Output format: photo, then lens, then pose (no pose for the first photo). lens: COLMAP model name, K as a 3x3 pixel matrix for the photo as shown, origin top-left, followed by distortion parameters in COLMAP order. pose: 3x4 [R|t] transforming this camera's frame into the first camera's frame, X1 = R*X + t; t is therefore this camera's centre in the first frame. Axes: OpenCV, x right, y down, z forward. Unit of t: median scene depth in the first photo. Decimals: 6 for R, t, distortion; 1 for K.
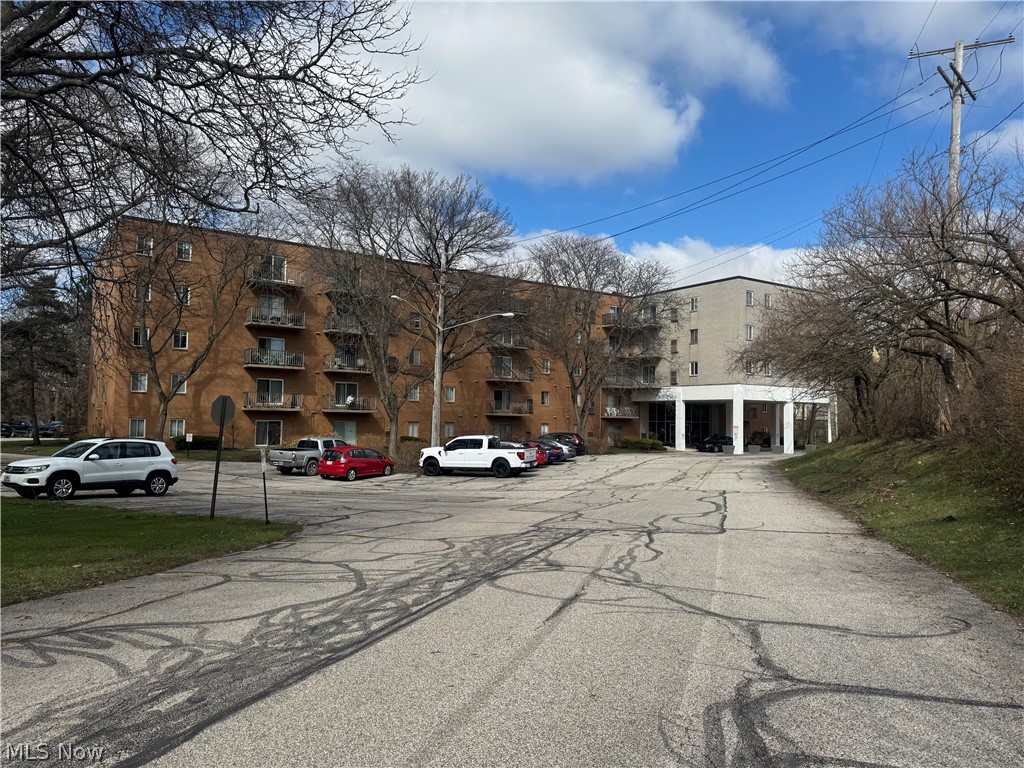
lens RADIAL K [[717.9, 0, 512.0], [0, 717.9, 384.0], [0, 0, 1]] dist [0.112254, -0.000762]
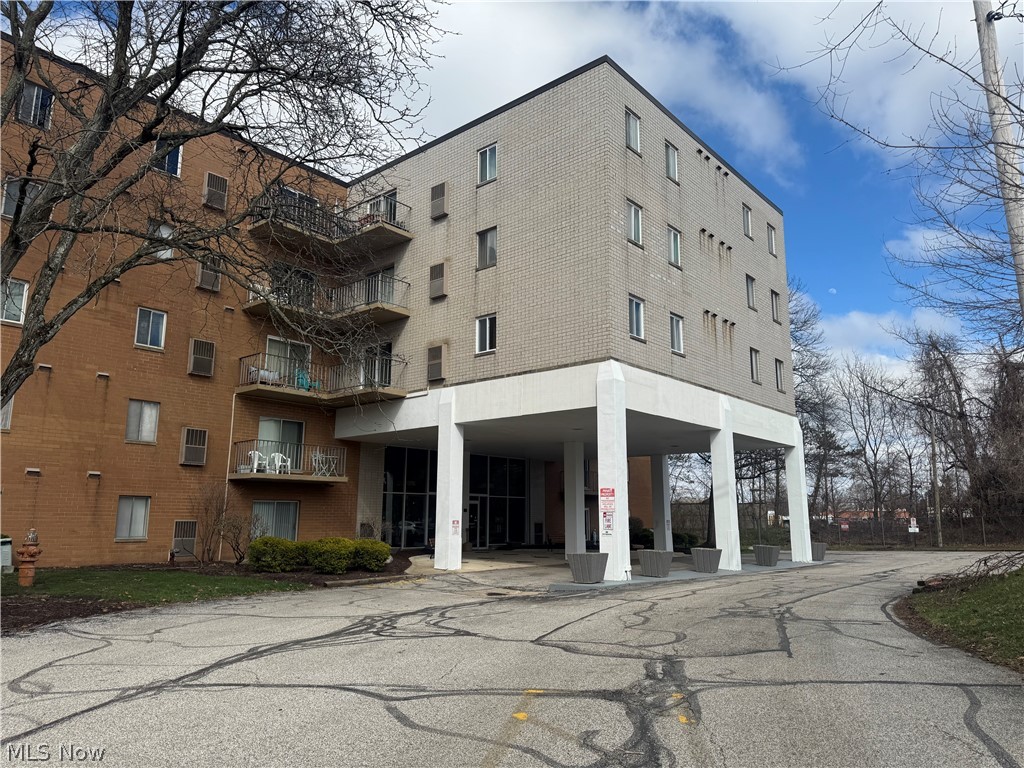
lens RADIAL K [[717.9, 0, 512.0], [0, 717.9, 384.0], [0, 0, 1]] dist [0.112254, -0.000762]
pose [[0.968029, 0.035122, 0.248365, 0.170998], [-0.005254, 0.992770, -0.119914, 0.044176], [-0.250781, 0.114775, 0.961216, 0.638065]]
